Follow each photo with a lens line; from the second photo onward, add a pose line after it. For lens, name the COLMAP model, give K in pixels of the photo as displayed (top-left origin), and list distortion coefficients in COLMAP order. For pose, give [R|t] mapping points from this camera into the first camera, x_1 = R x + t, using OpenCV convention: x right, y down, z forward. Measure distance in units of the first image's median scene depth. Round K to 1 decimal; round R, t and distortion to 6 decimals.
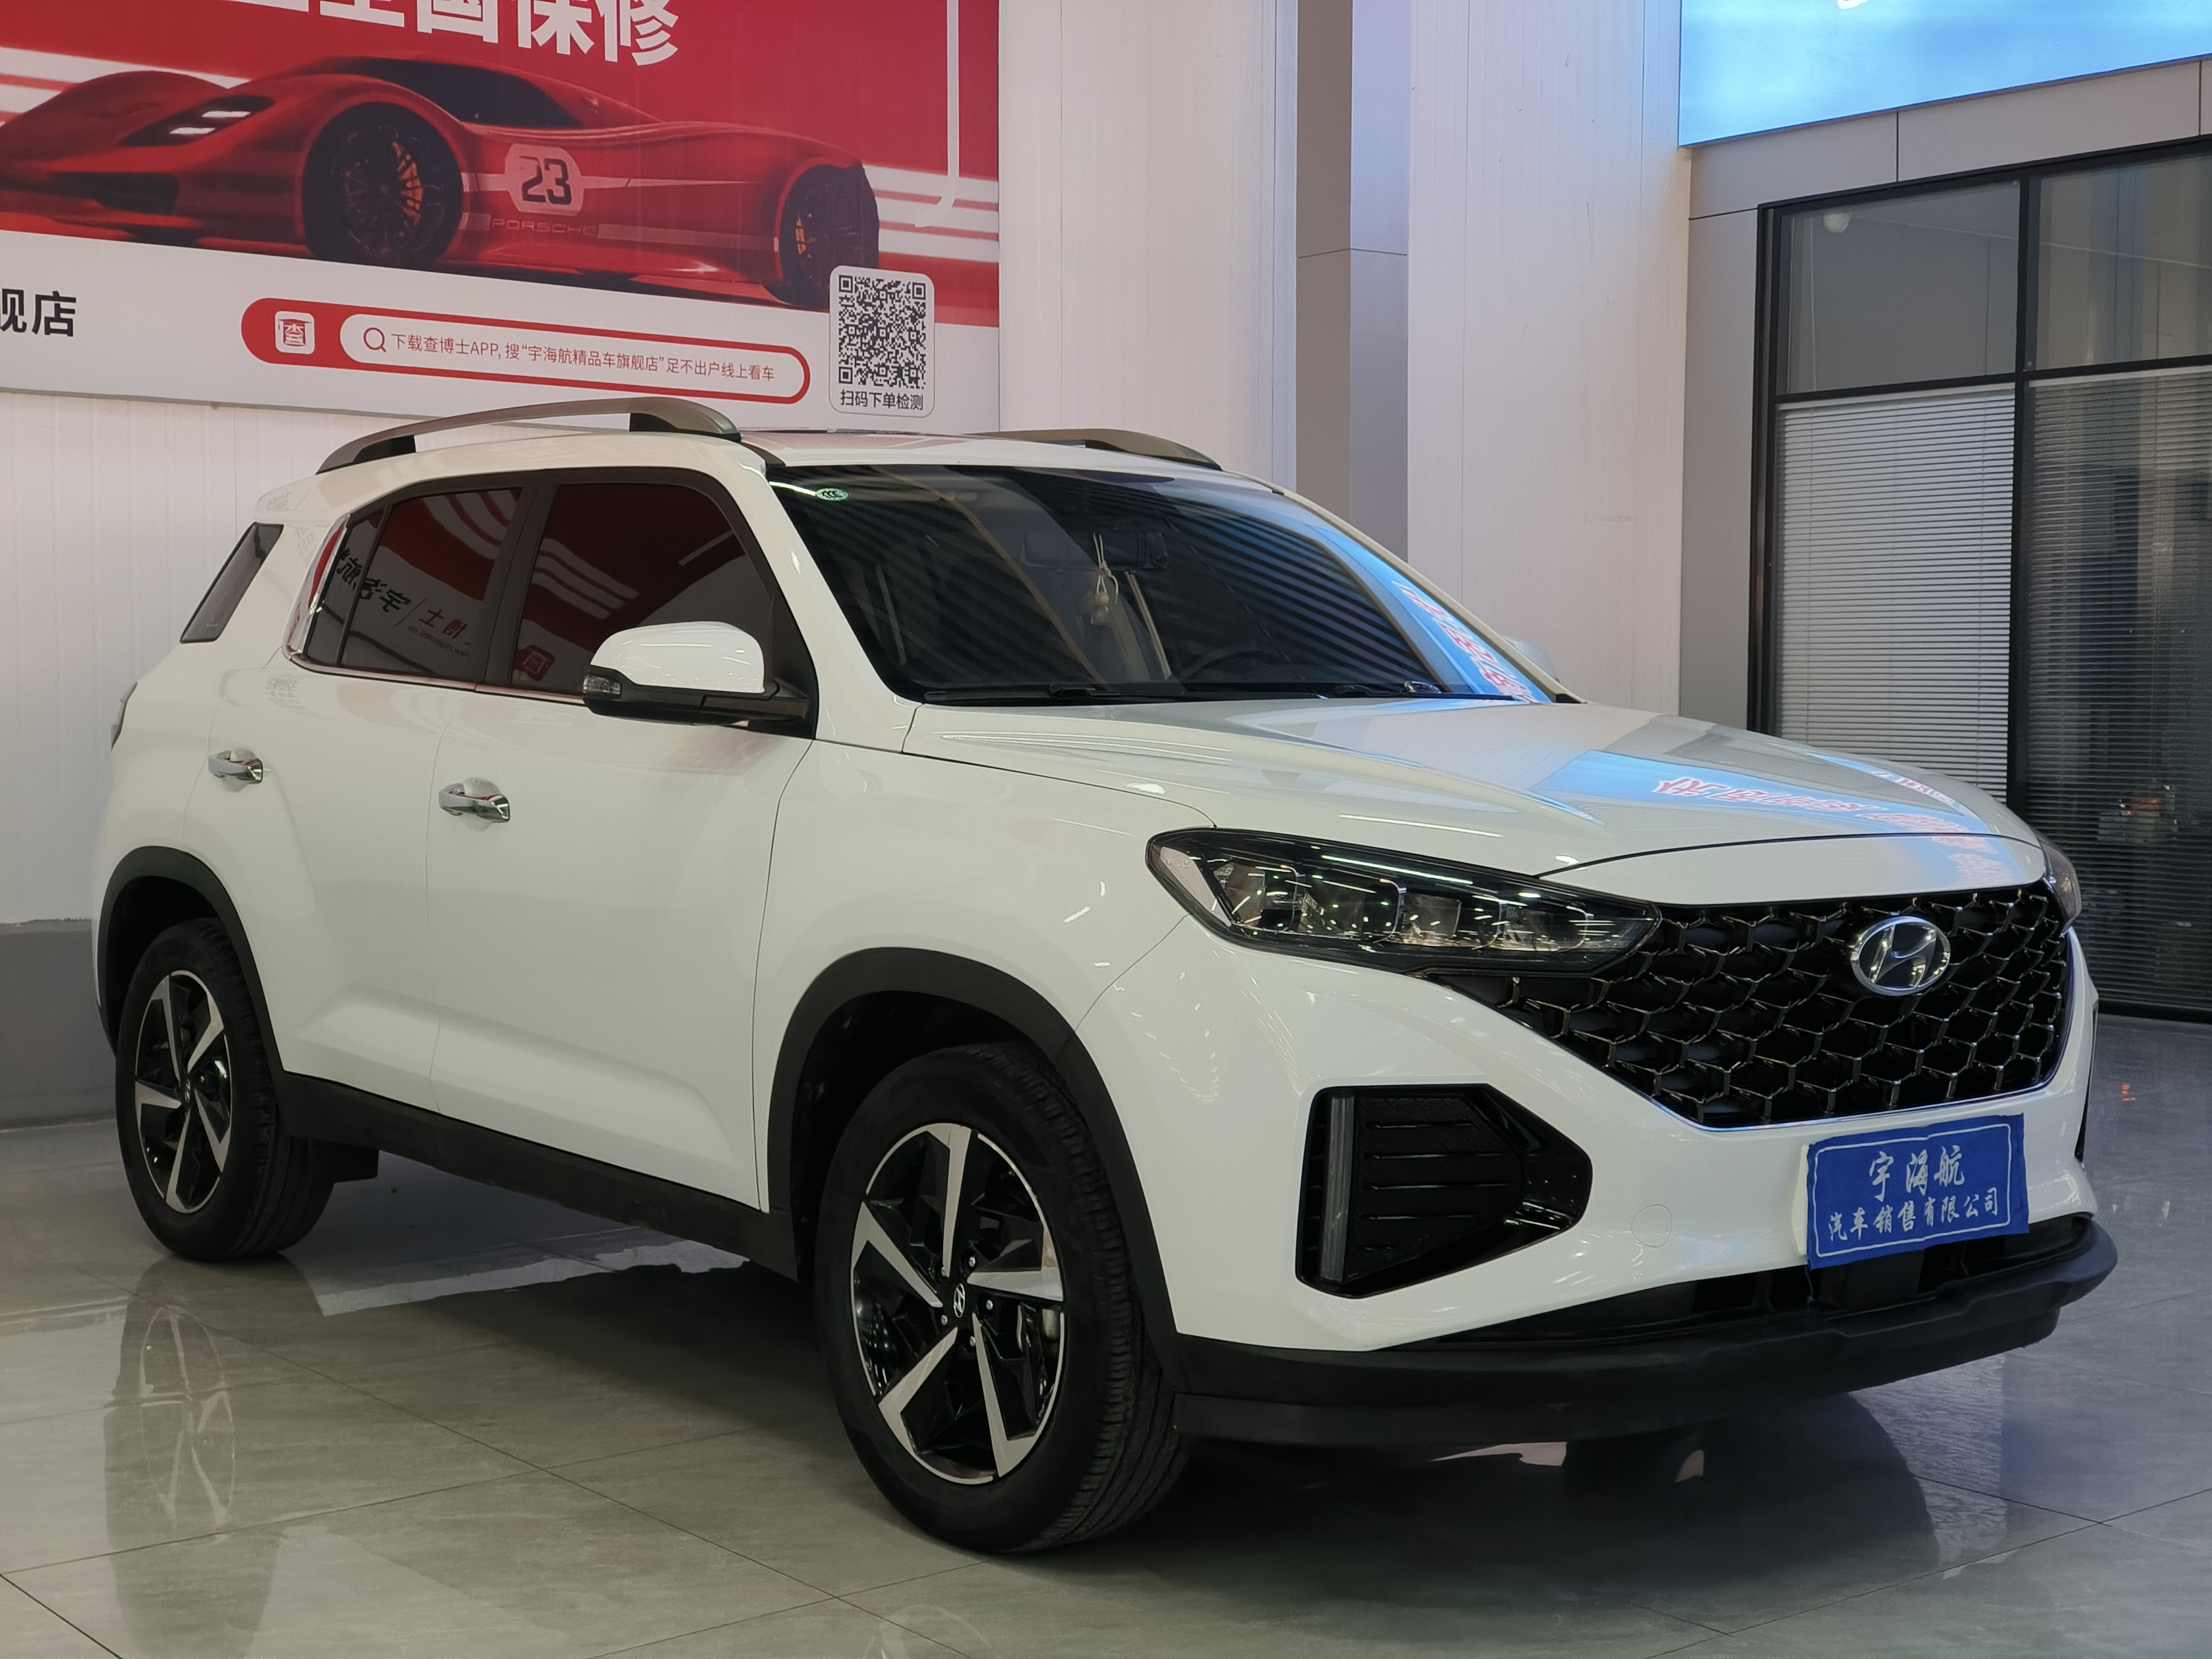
lens RADIAL K [[2985.6, 0, 1114.7], [0, 2985.6, 637.4], [0, 0, 1]] dist [0.325893, -1.363121]
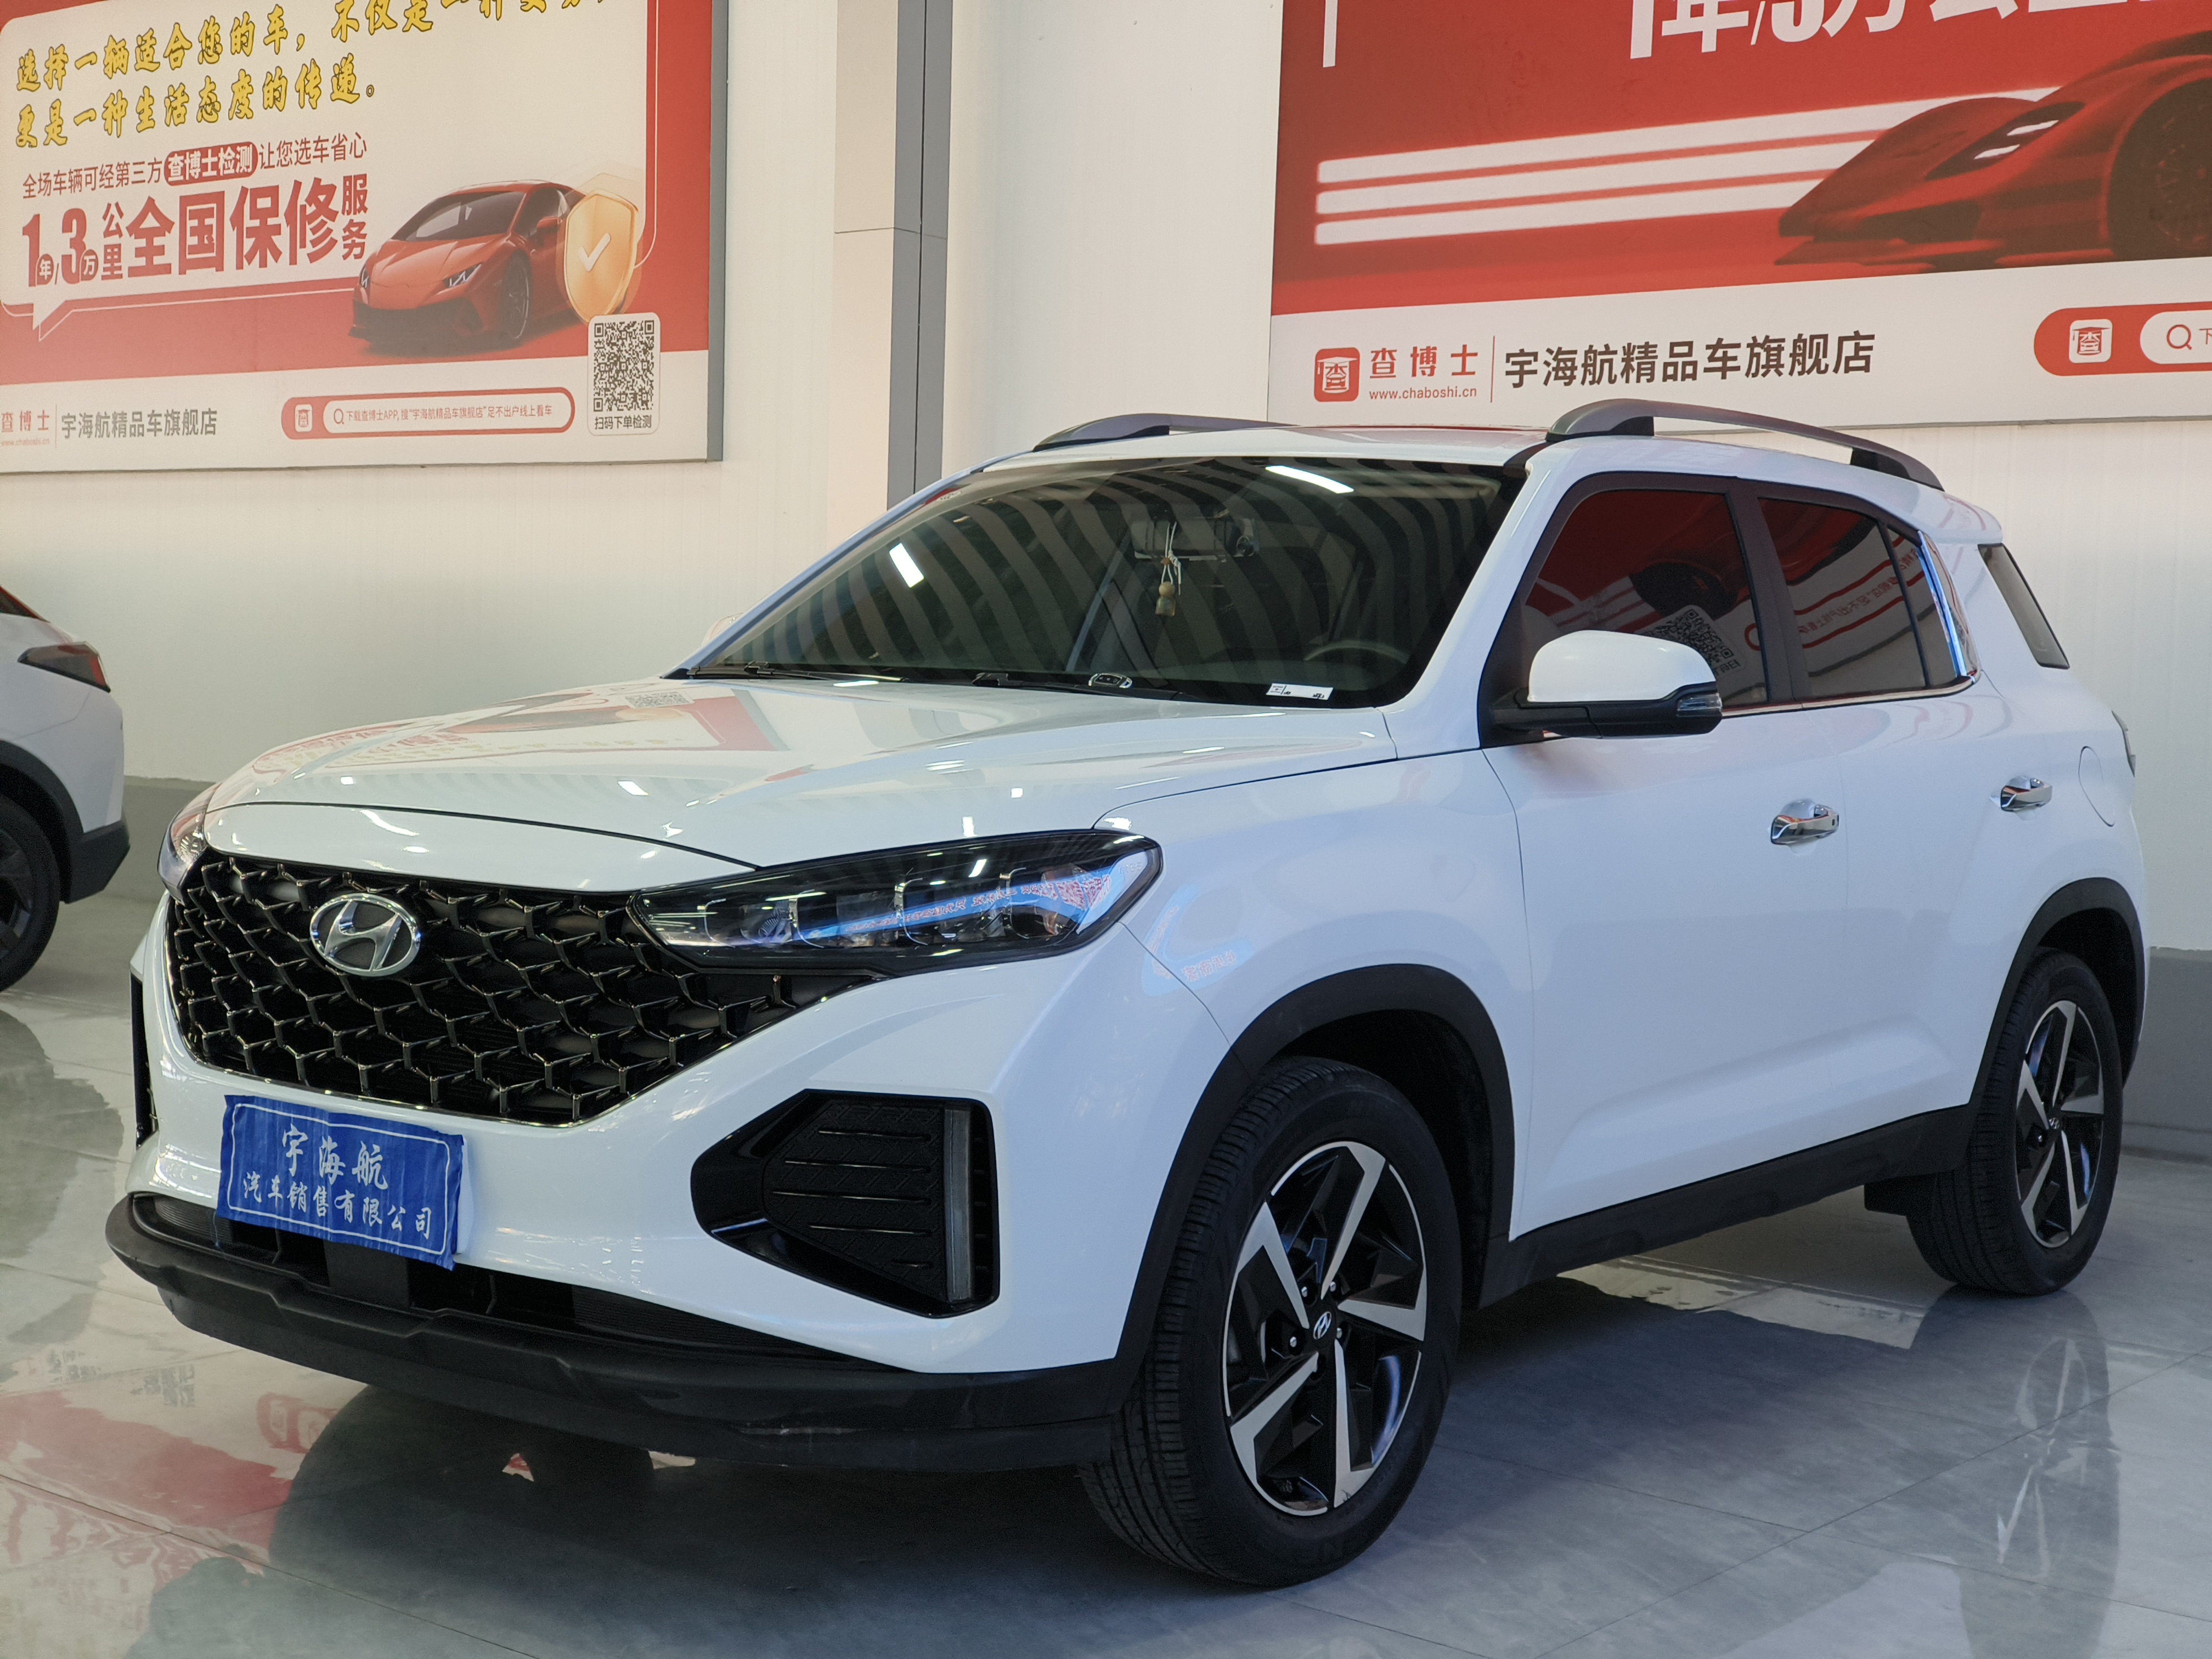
lens RADIAL K [[3015.9, 0, 1108.5], [0, 3015.9, 628.7], [0, 0, 1]] dist [0.337703, -1.405955]
pose [[0.220745, -0.009810, -0.975282, 0.602336], [-0.016945, 0.999760, -0.013892, 0.008618], [0.975184, 0.019593, 0.220526, 0.486823]]
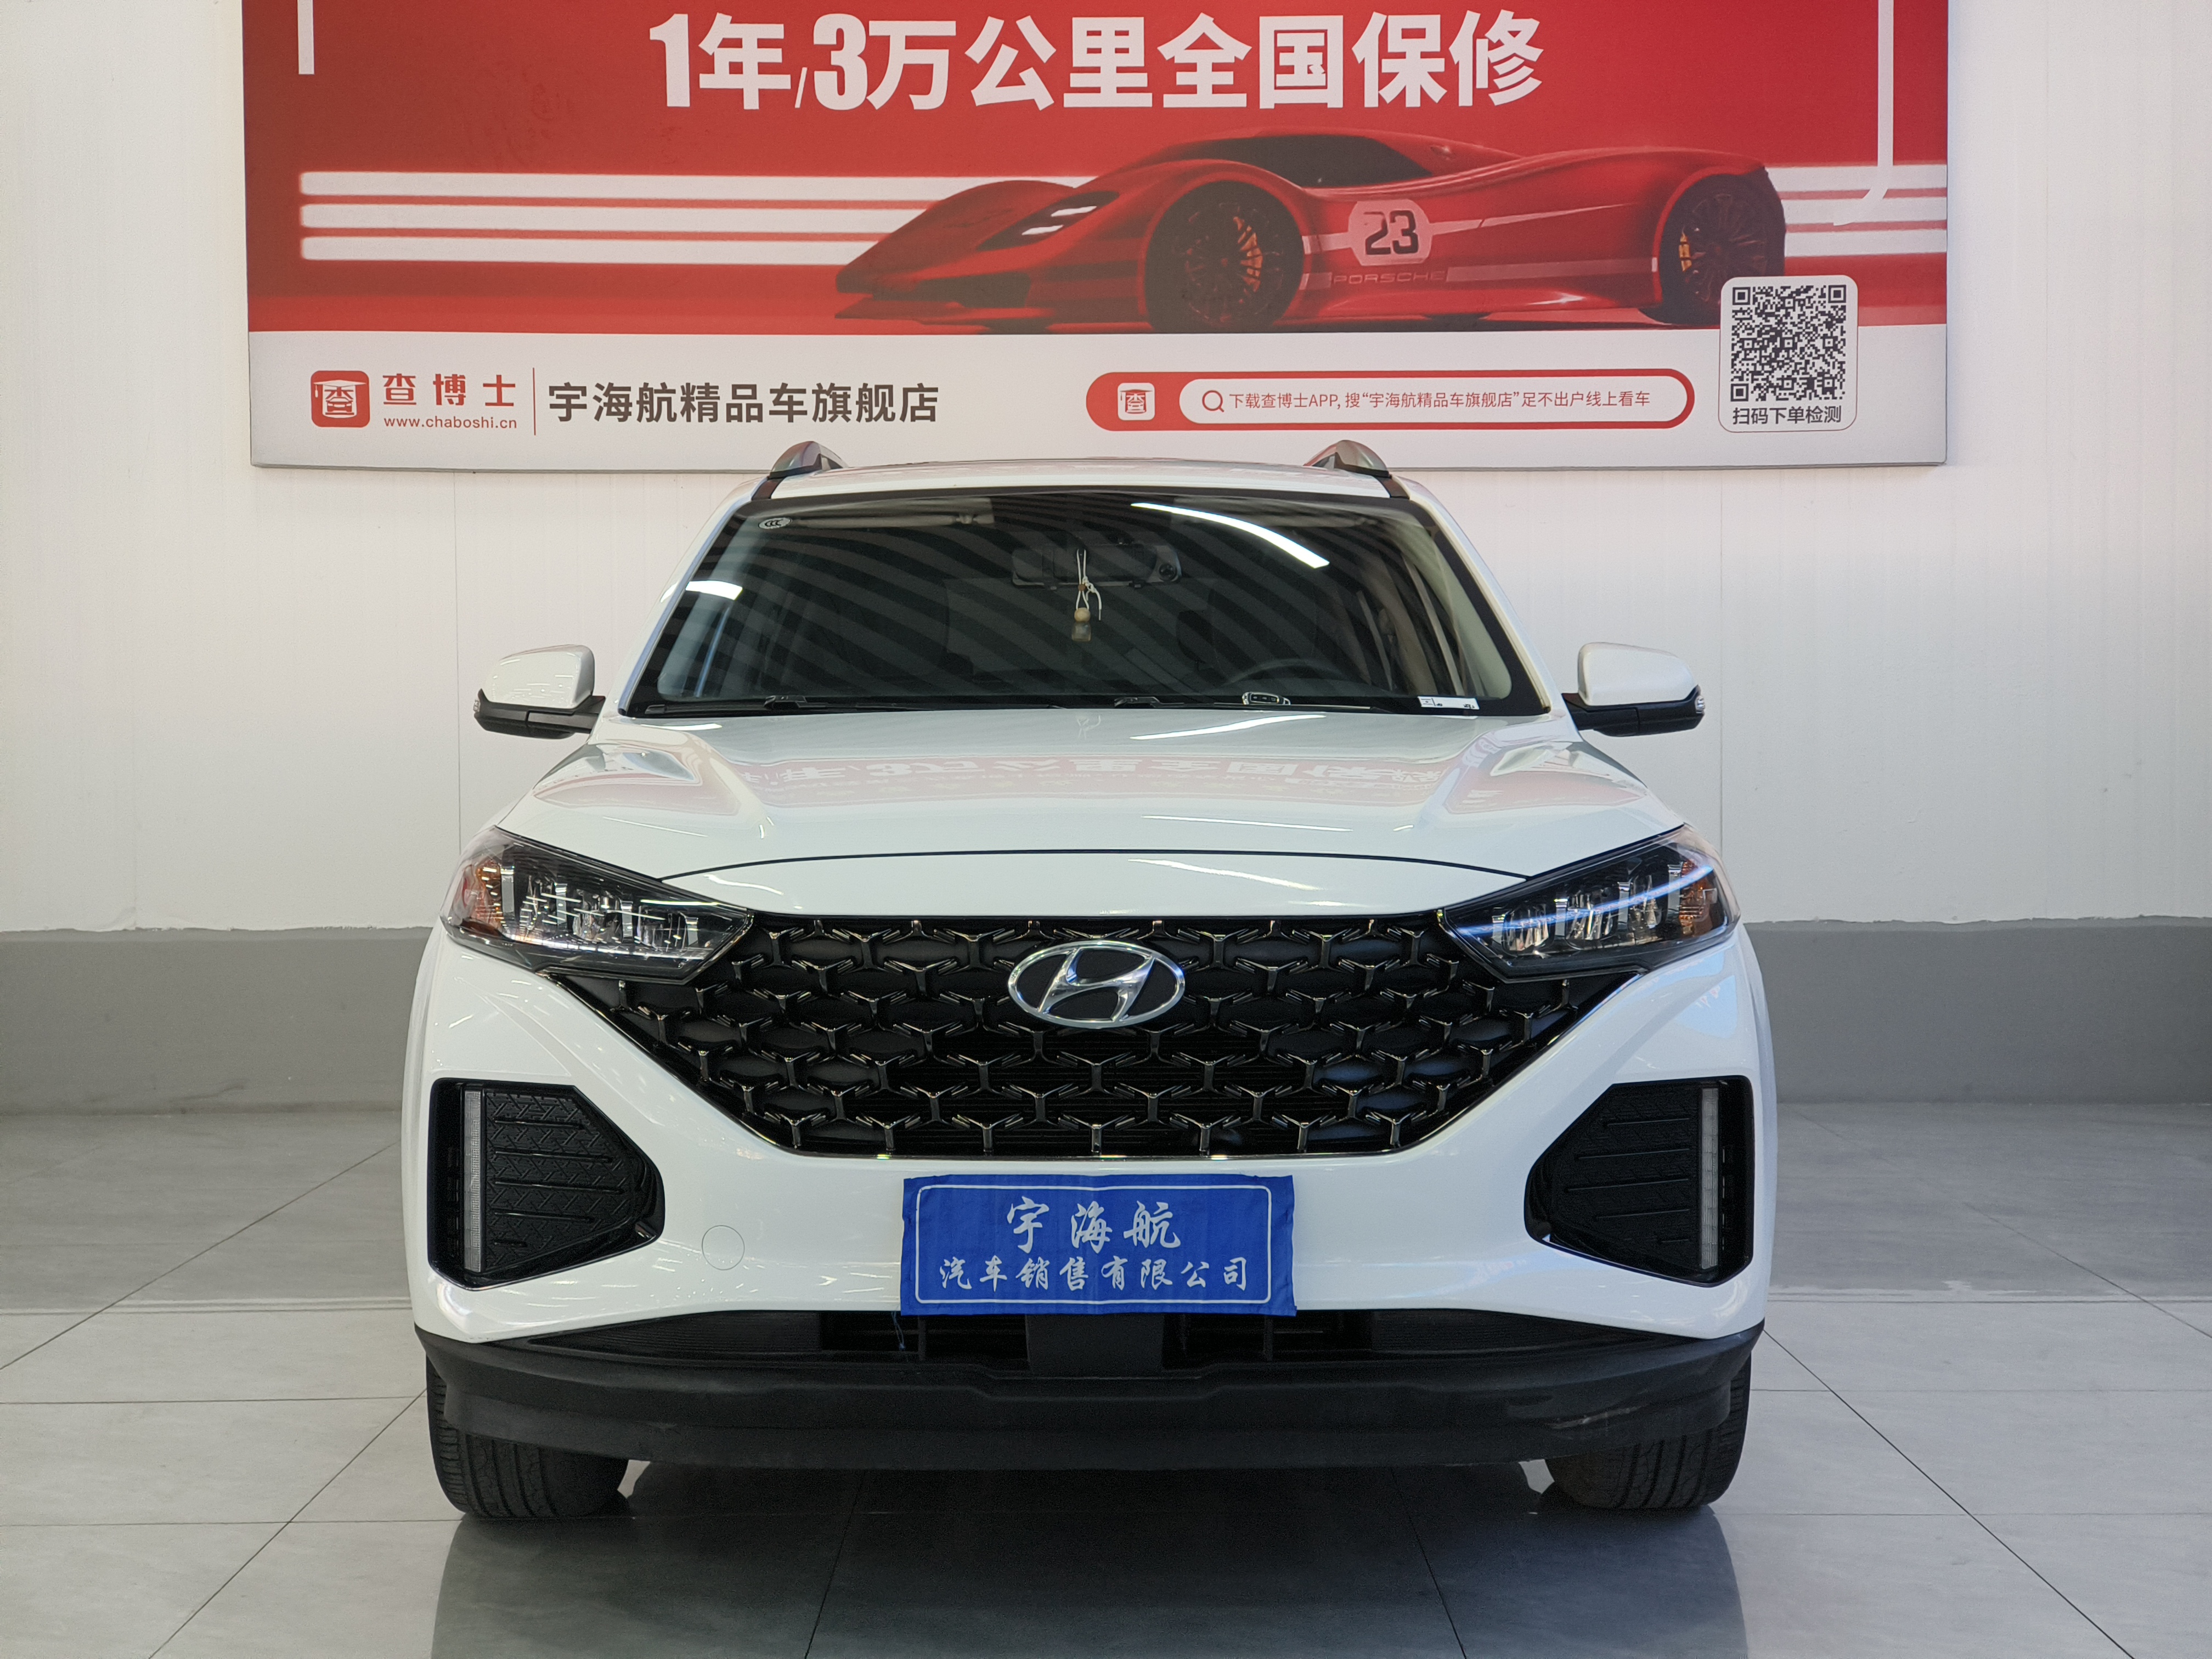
lens RADIAL K [[2925.0, 0, 1088.9], [0, 2925.0, 721.2], [0, 0, 1]] dist [0.297386, -1.017870]
pose [[0.778892, -0.008686, -0.627097, 0.388449], [0.016058, 0.999852, 0.006096, 0.009560], [0.626952, -0.014818, 0.778917, 0.151425]]
